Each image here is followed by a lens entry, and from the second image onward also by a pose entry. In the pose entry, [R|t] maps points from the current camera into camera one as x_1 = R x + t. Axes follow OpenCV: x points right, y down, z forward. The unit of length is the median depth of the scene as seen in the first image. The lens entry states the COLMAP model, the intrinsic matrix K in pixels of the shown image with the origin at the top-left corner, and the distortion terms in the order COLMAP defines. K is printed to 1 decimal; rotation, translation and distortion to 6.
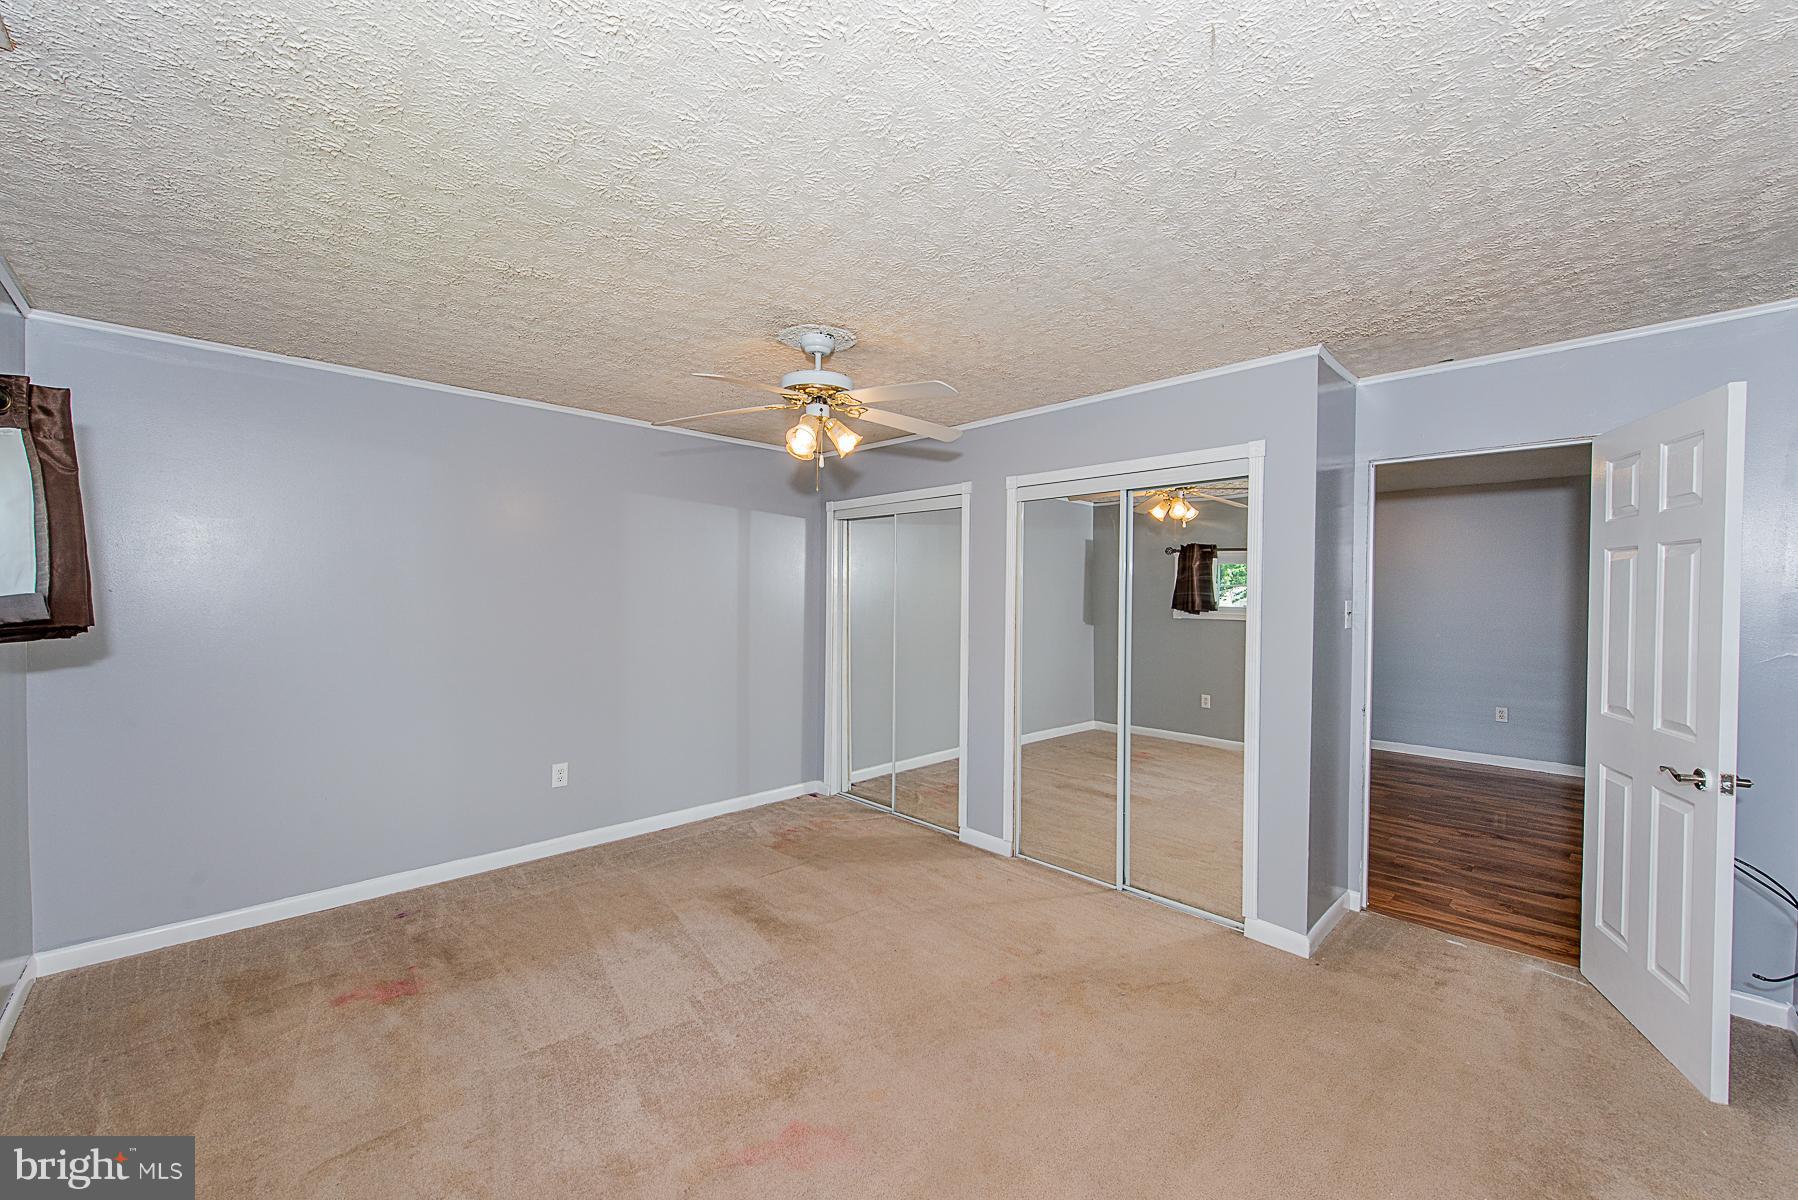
lens RADIAL K [[701.1, 0, 903.9], [0, 701.1, 603.4], [0, 0, 1]] dist [0.019611, -0.006700]
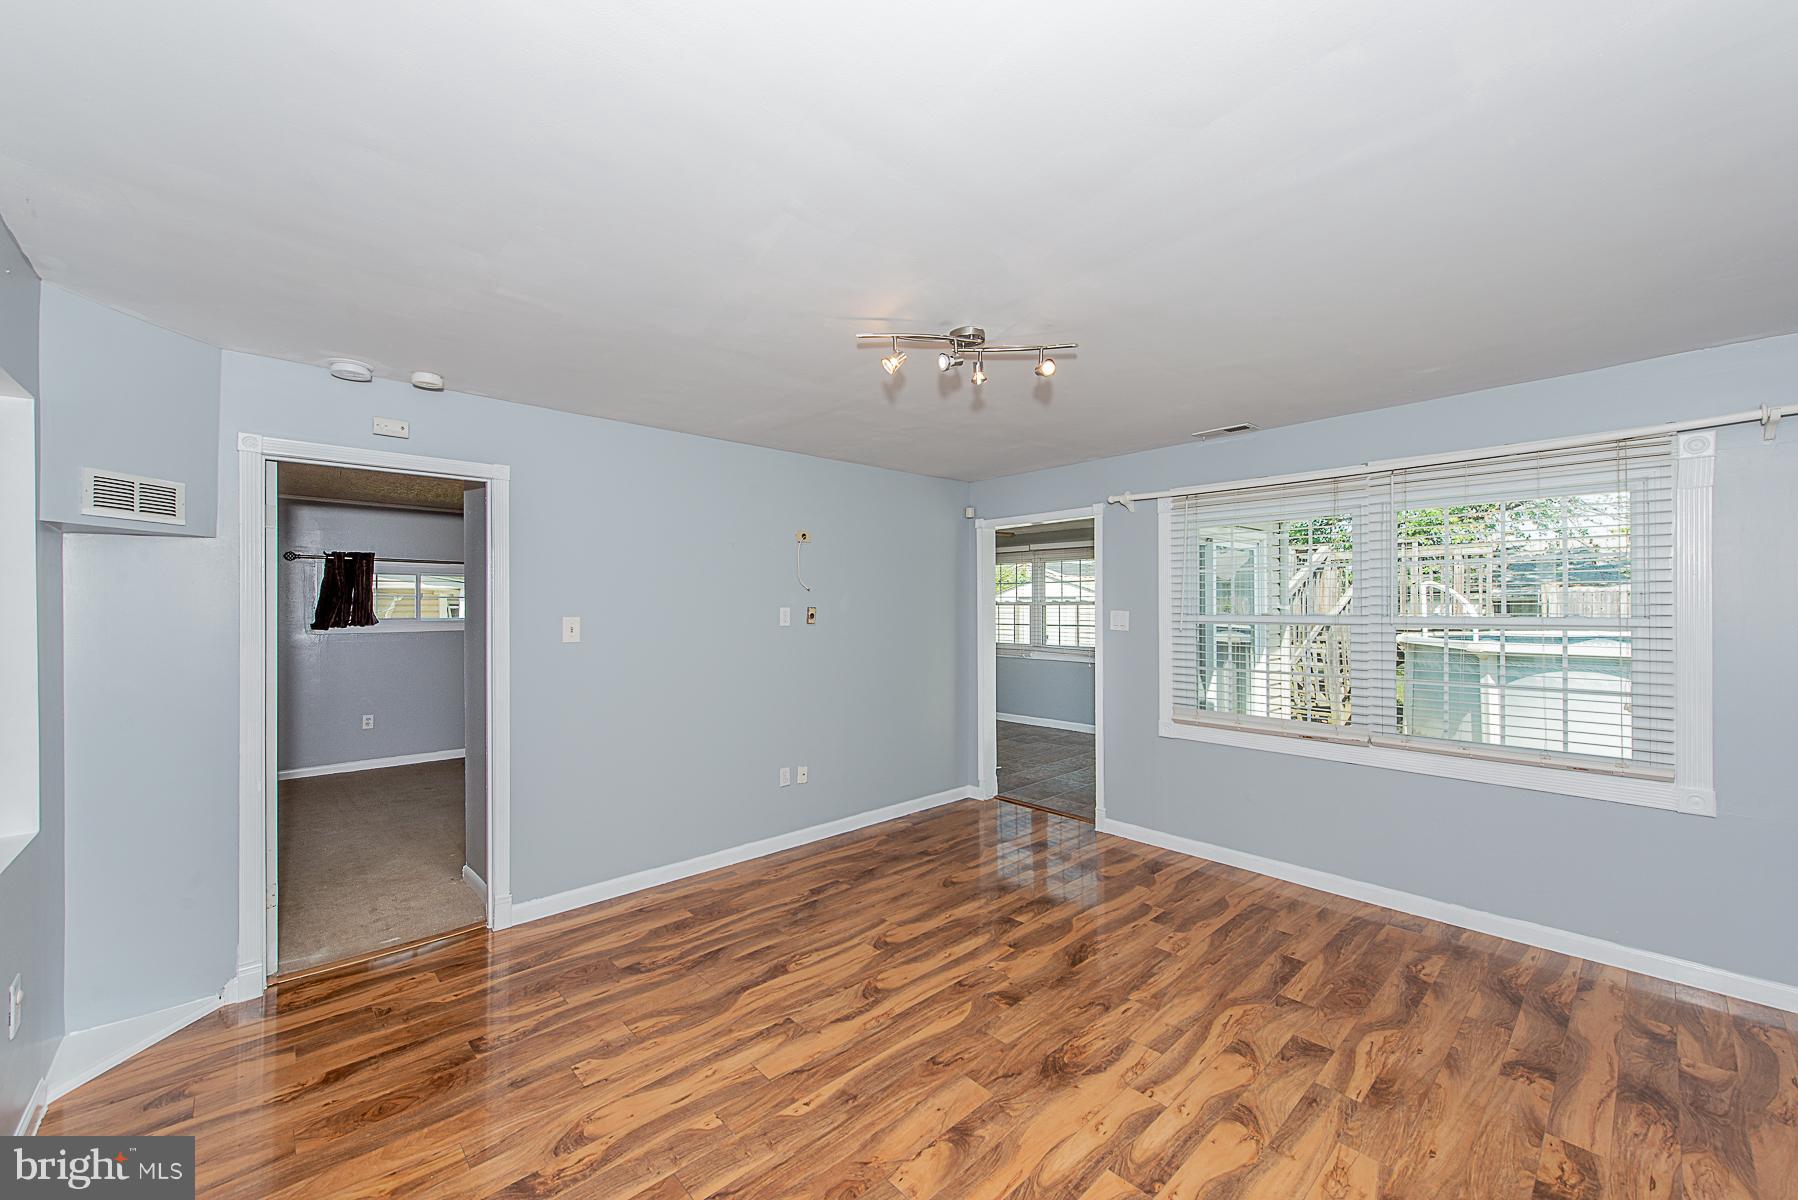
lens RADIAL K [[701.1, 0, 903.9], [0, 701.1, 603.4], [0, 0, 1]] dist [0.019611, -0.006700]
pose [[-0.020530, -0.013303, -0.999701, 1.410165], [-0.012843, 0.999832, -0.013041, -0.009892], [0.999707, 0.012571, -0.020698, 1.377375]]
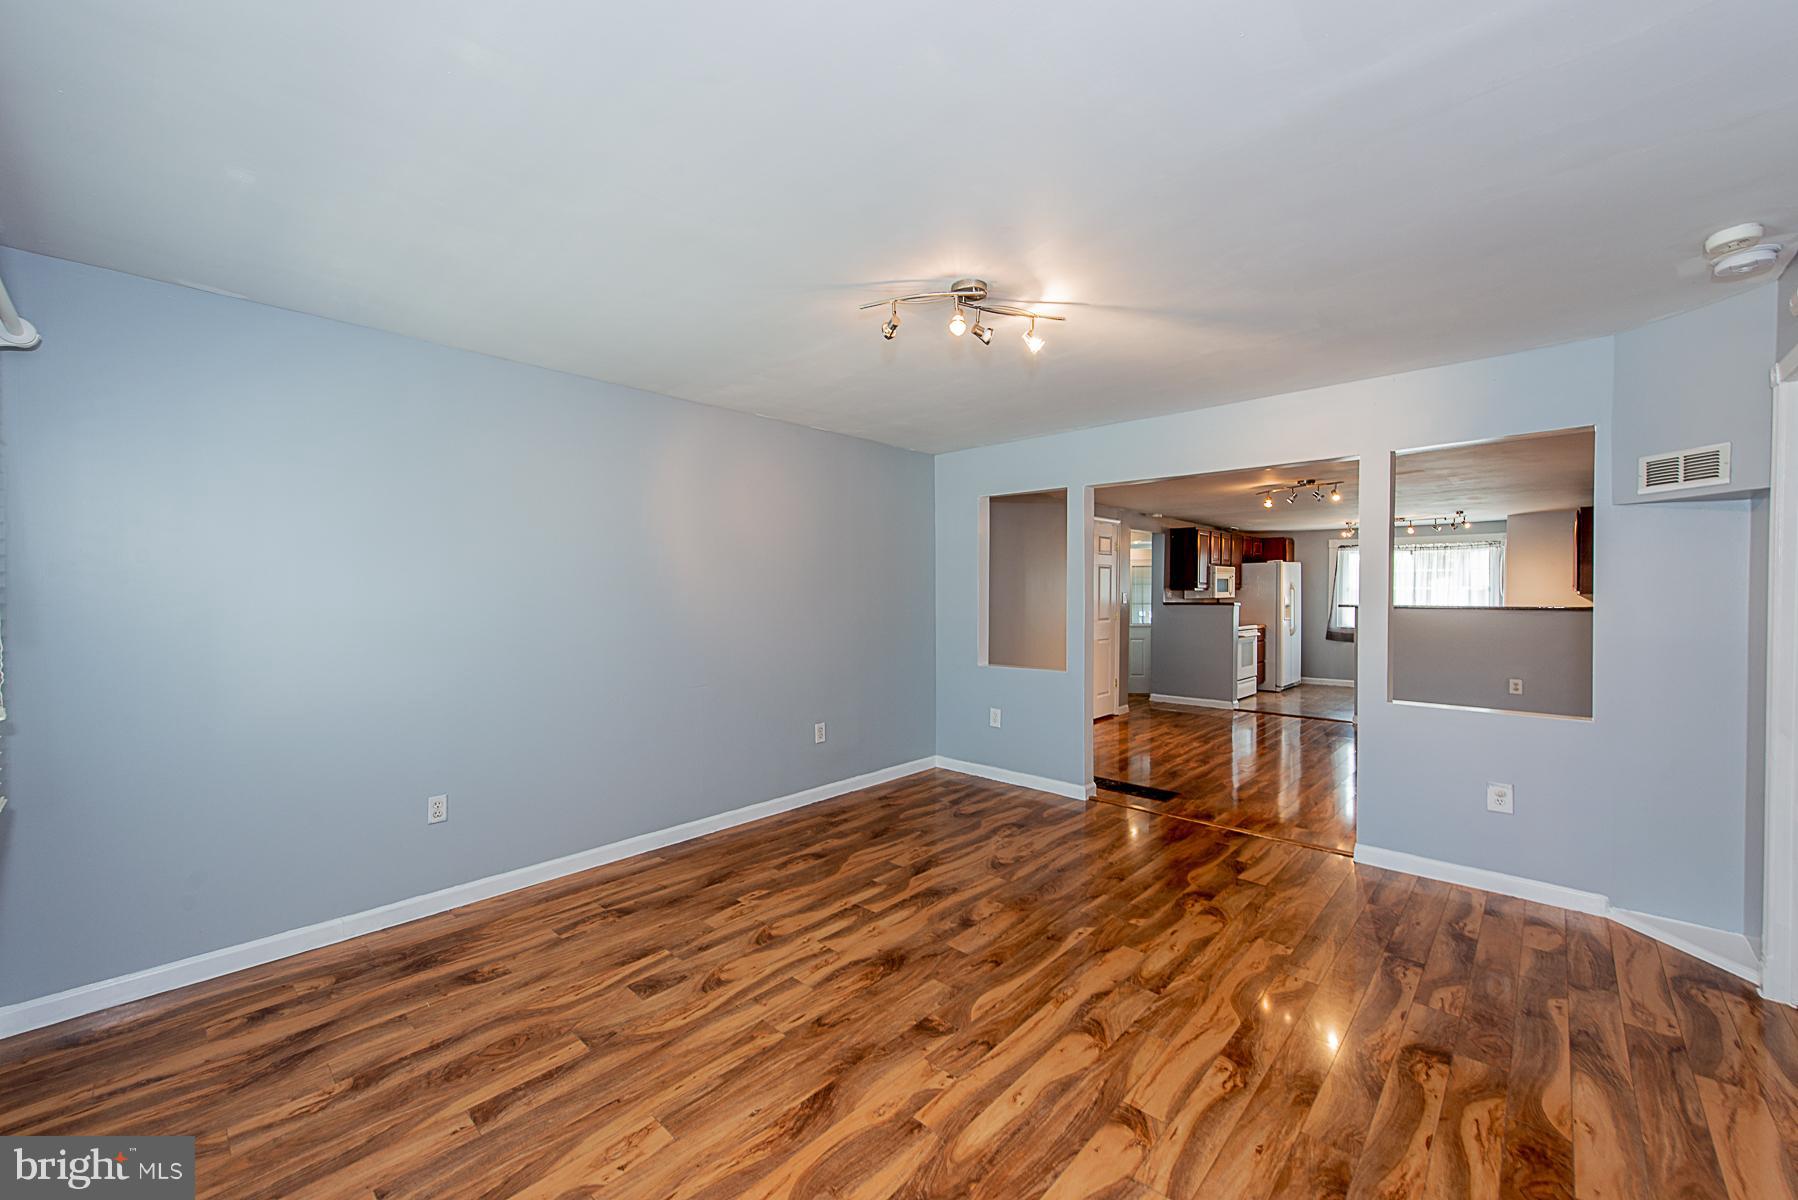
lens RADIAL K [[701.1, 0, 903.9], [0, 701.1, 603.4], [0, 0, 1]] dist [0.019611, -0.006700]
pose [[-0.056170, -0.024093, 0.998130, 0.146110], [0.016653, 0.999547, 0.025064, 0.001525], [-0.998282, 0.018029, -0.055743, 1.516230]]
